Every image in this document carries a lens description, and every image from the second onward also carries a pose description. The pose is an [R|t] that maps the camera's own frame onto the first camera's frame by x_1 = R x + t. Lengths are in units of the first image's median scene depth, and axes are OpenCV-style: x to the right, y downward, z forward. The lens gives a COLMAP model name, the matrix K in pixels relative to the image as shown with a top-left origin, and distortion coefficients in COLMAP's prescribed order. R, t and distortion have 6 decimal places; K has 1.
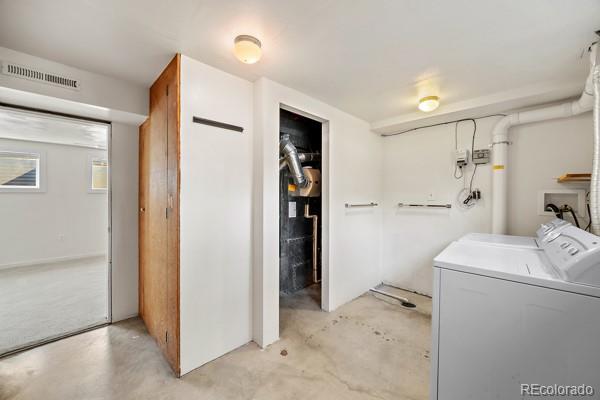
lens RADIAL K [[237.2, 0, 301.2], [0, 237.2, 196.5], [0, 0, 1]] dist [-0.002128, -0.000252]
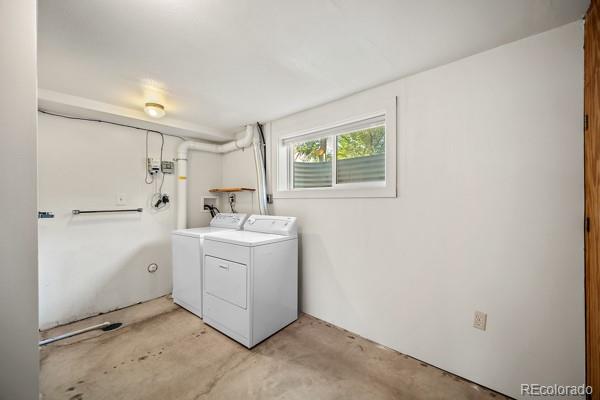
lens RADIAL K [[237.2, 0, 302.1], [0, 237.2, 201.6], [0, 0, 1]] dist [-0.002128, -0.000252]
pose [[-0.058199, -0.007784, 0.998275, -0.502617], [0.009154, 0.999923, 0.008330, 0.002803], [-0.998263, 0.009623, -0.058124, 0.408955]]
